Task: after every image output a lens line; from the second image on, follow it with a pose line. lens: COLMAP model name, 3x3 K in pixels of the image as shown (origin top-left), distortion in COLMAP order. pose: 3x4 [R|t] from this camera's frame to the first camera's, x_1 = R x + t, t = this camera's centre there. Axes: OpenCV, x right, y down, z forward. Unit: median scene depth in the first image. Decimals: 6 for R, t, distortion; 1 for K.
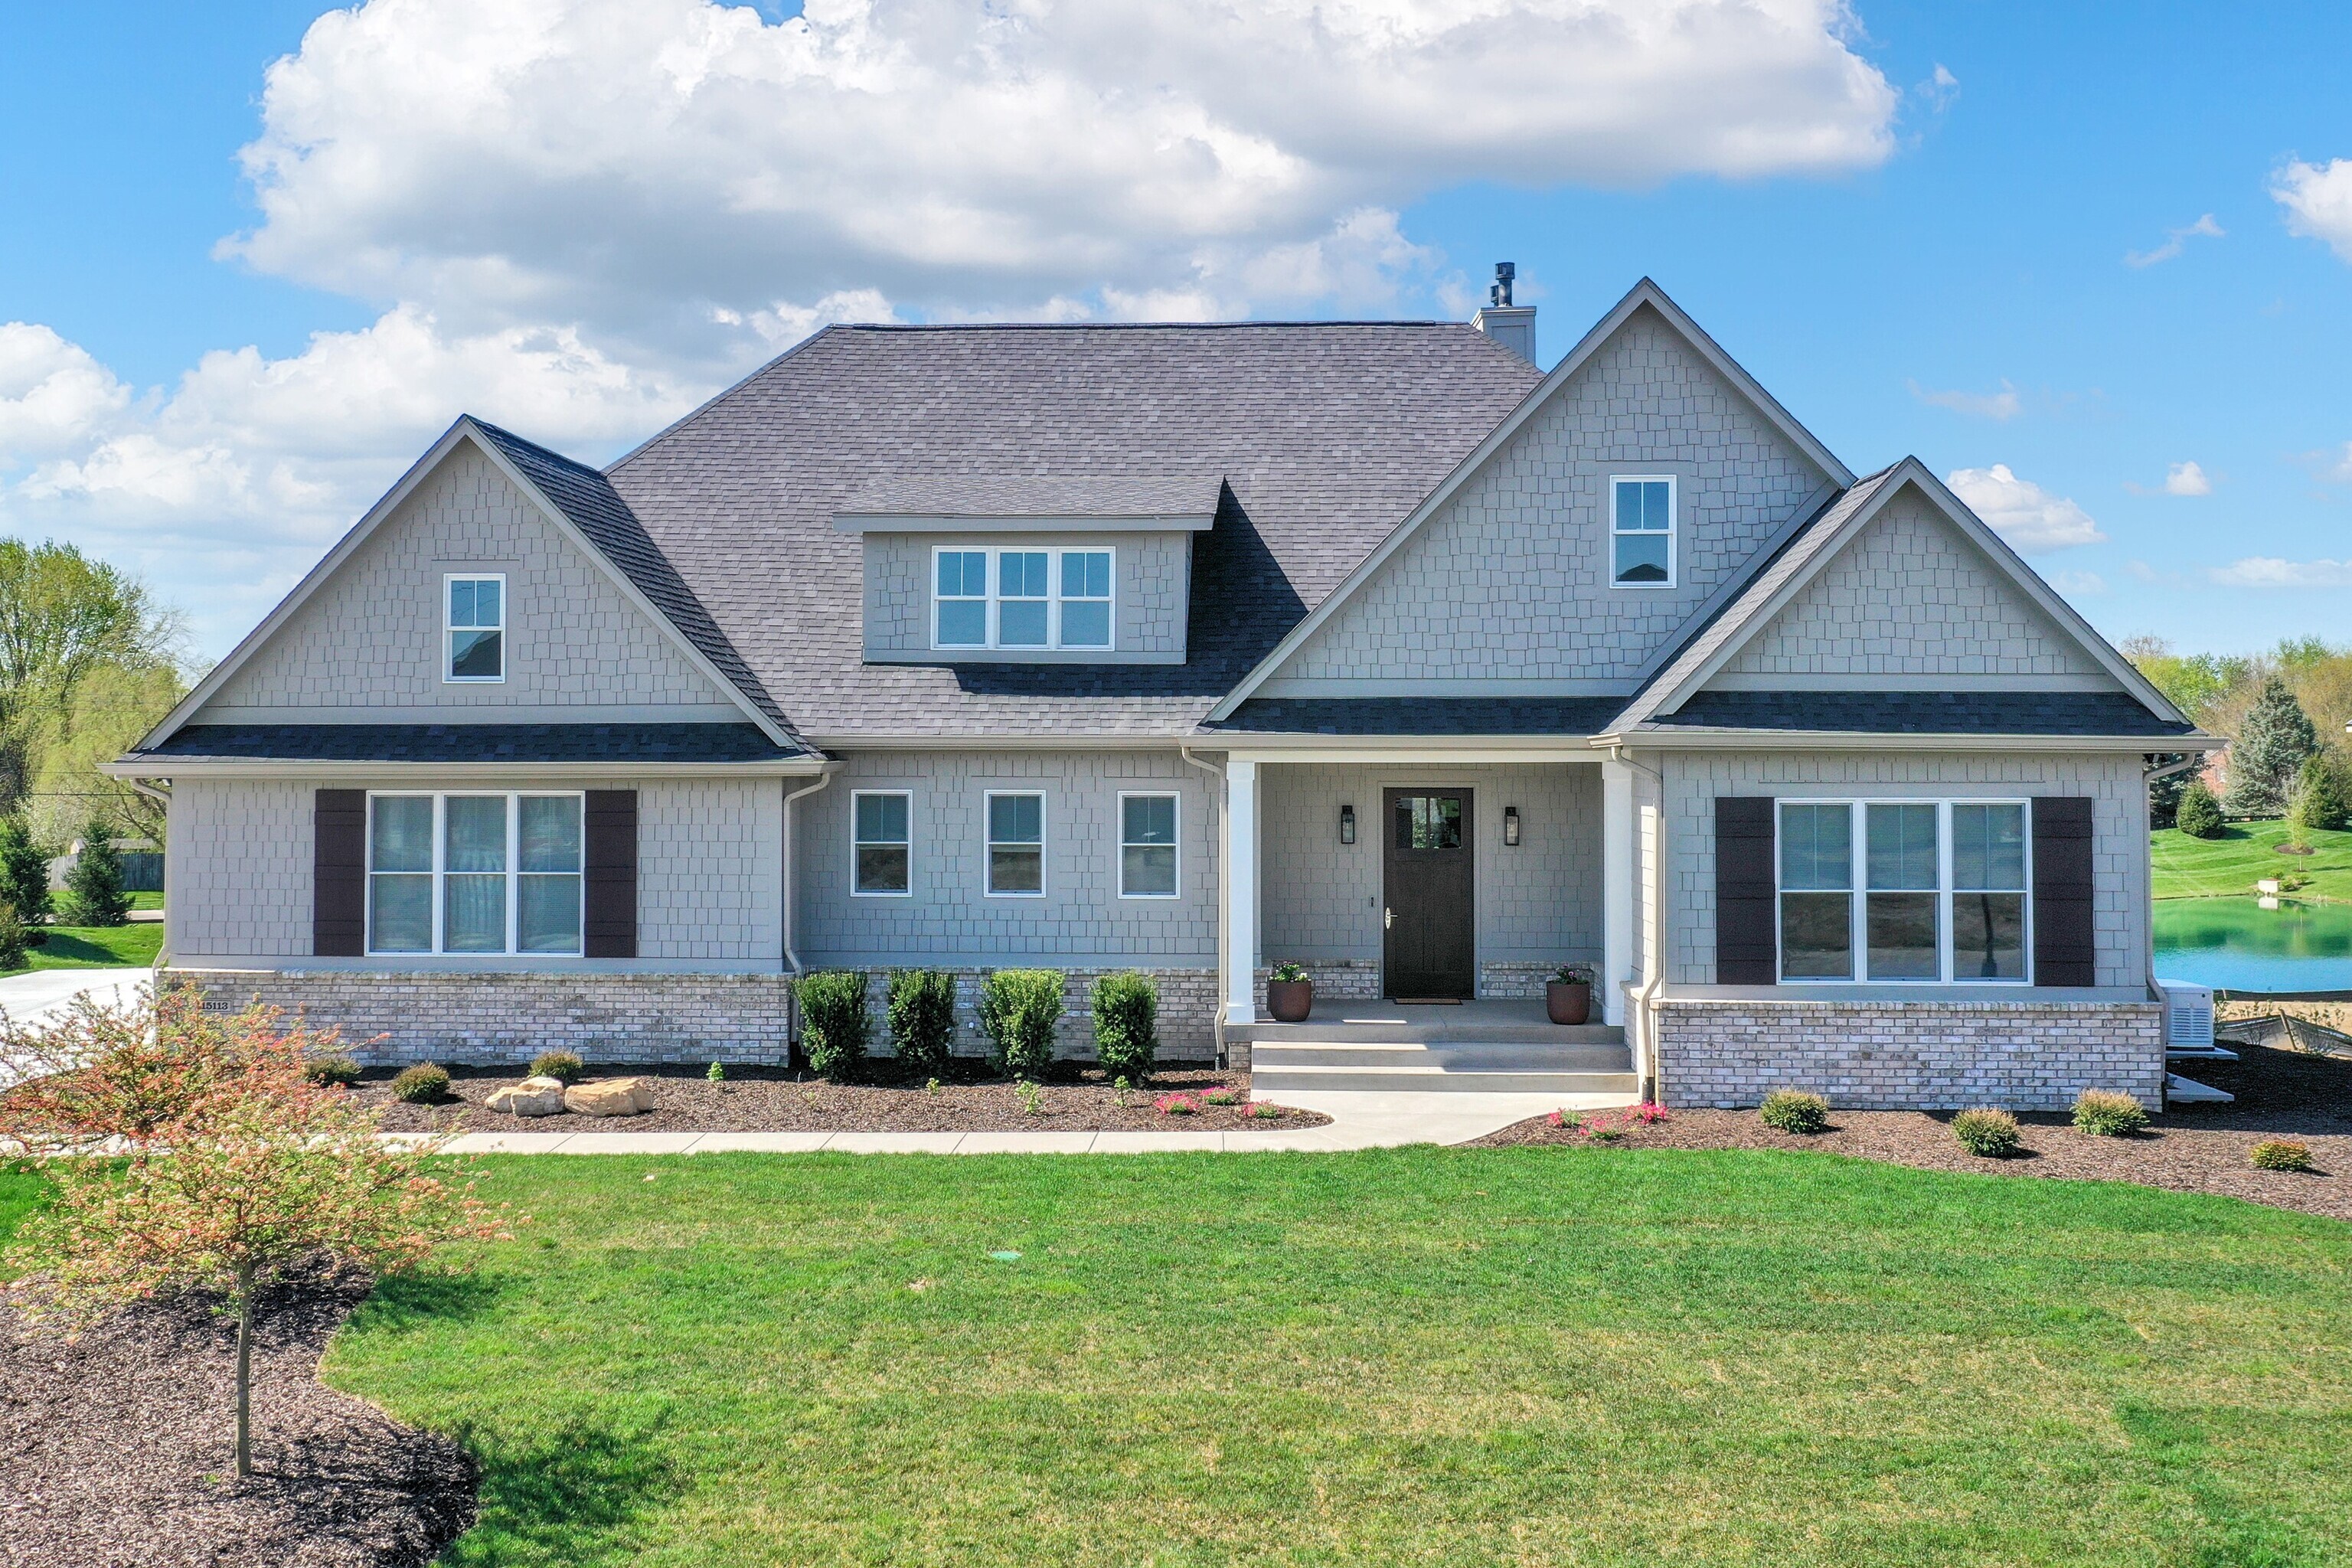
lens RADIAL K [[2274.7, 0, 1158.4], [0, 2274.7, 689.2], [0, 0, 1]] dist [0.009997, 0.008629]
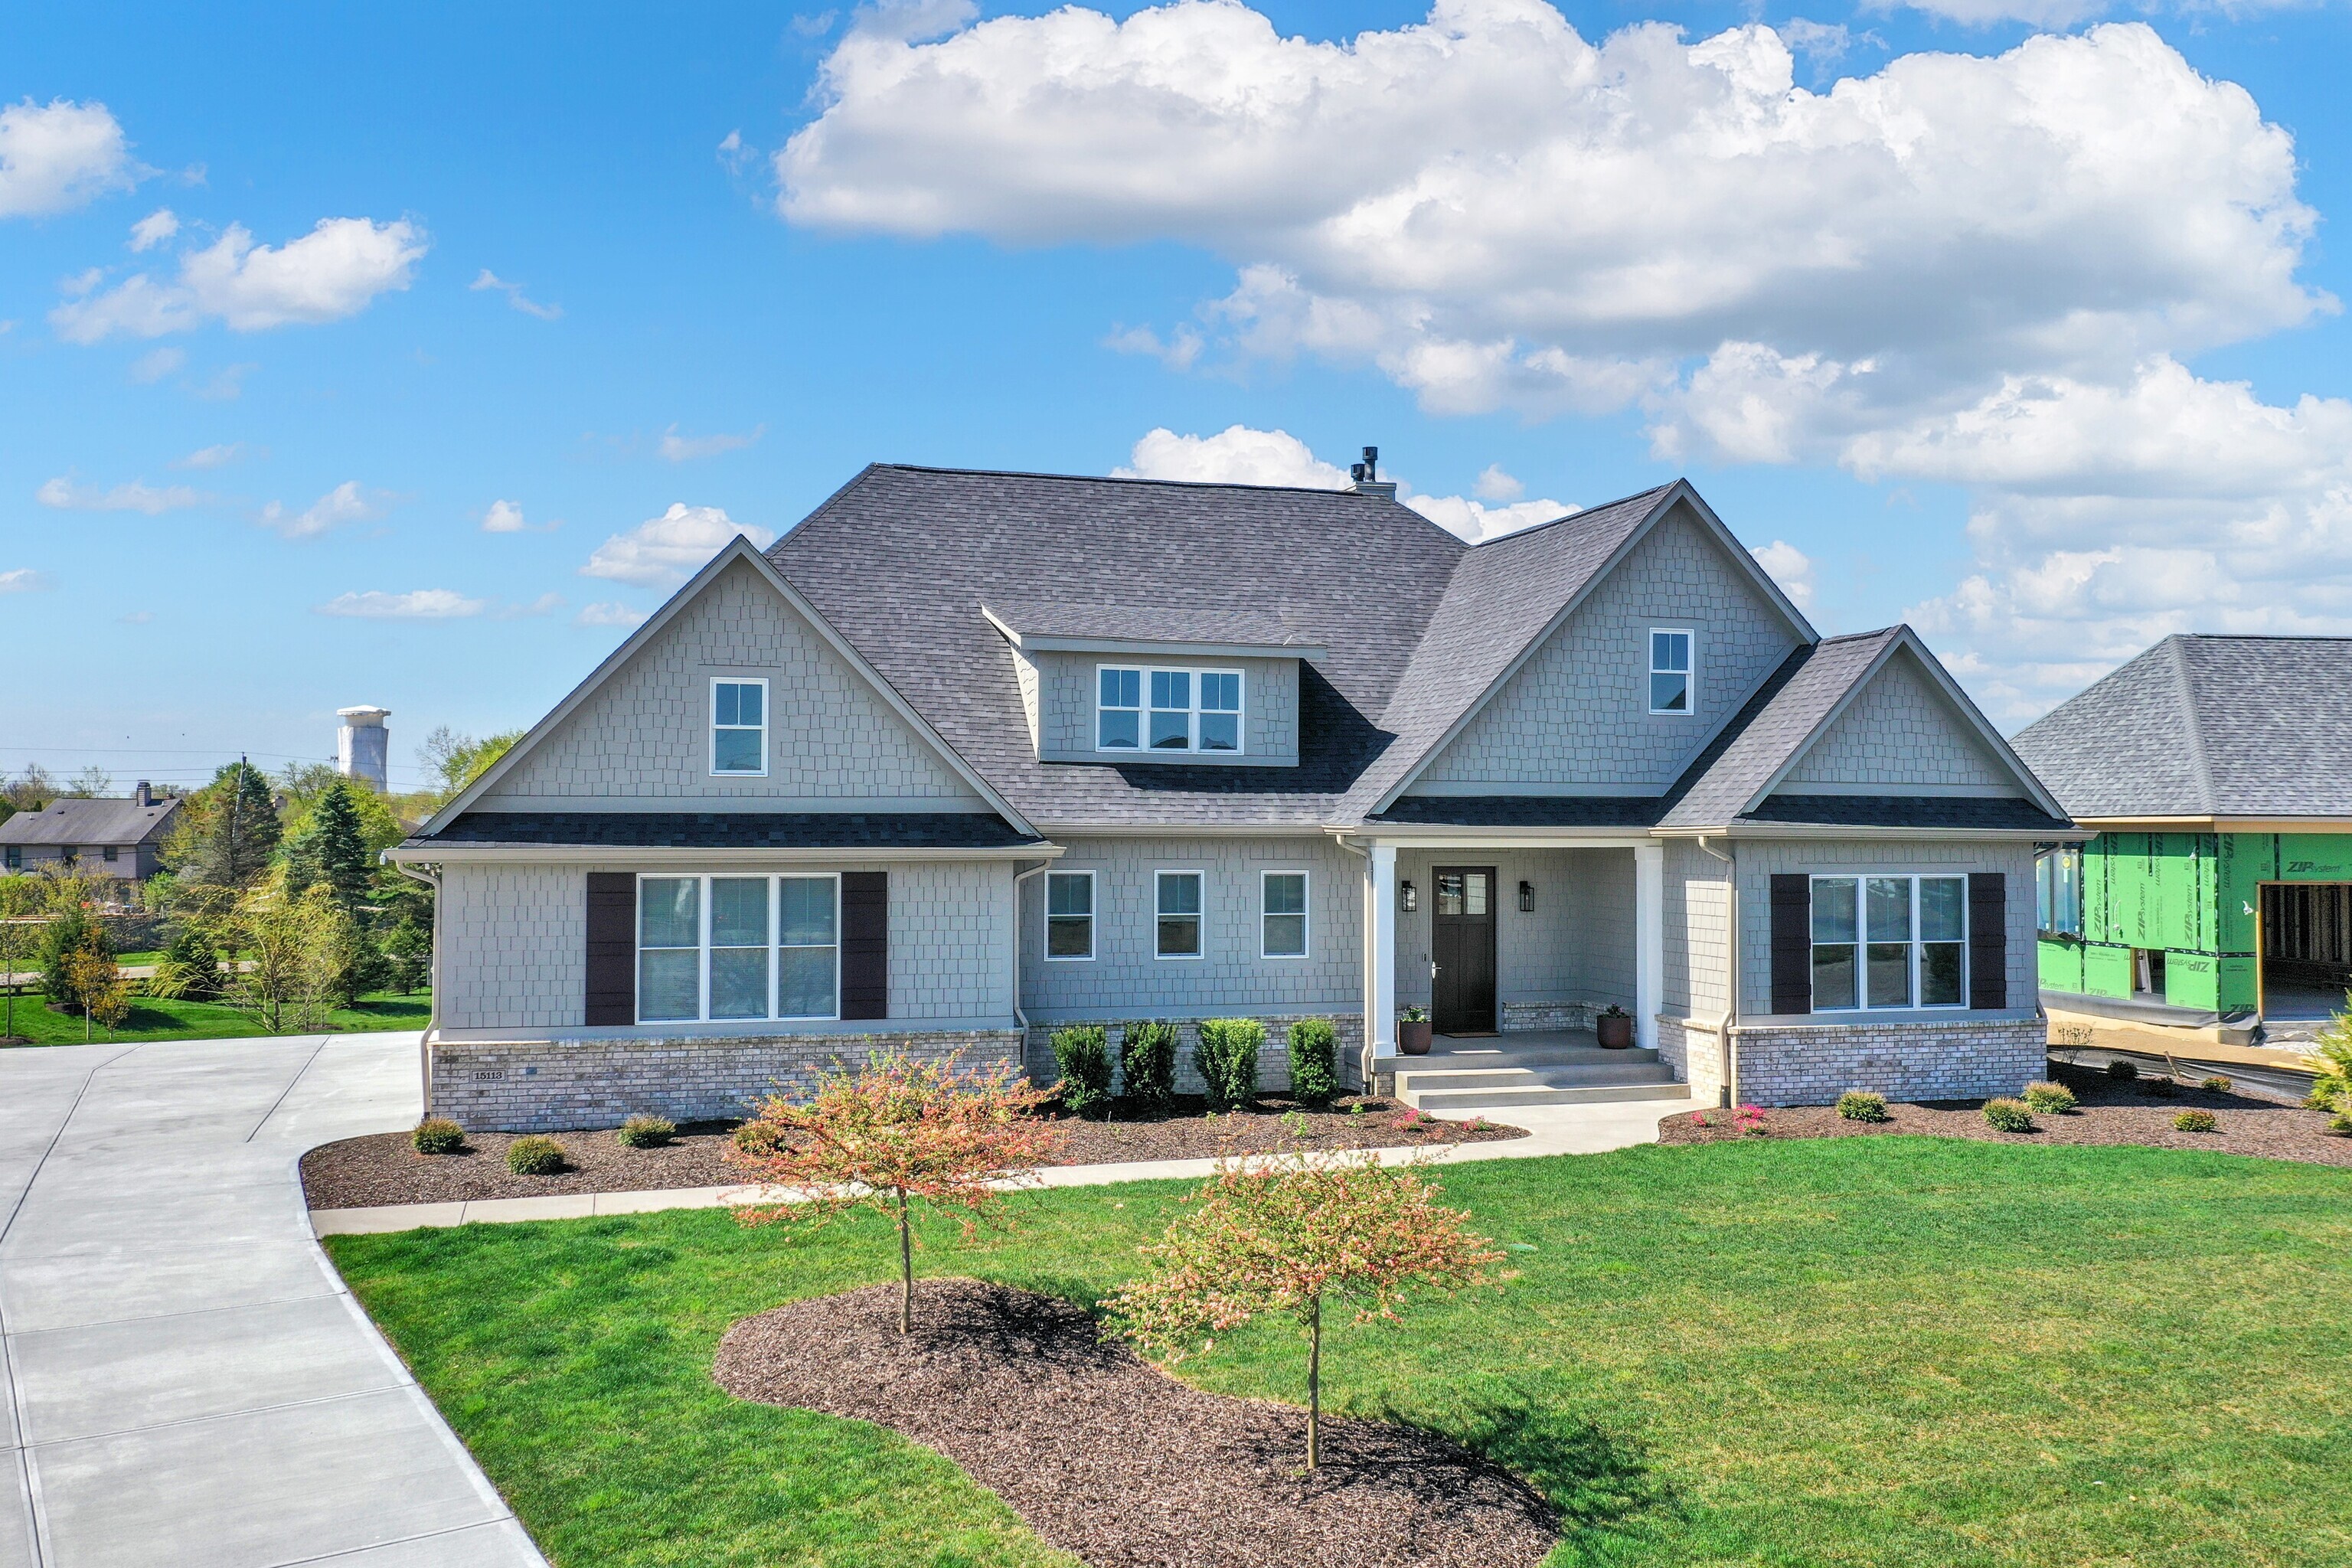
lens RADIAL K [[1903.1, 0, 1204.5], [0, 1903.1, 784.0], [0, 0, 1]] dist [0.004555, 0.002012]
pose [[0.945764, 0.010265, 0.324692, -0.396073], [-0.012009, 0.999922, 0.003368, -0.004890], [-0.324632, -0.007084, 0.945814, 0.048142]]
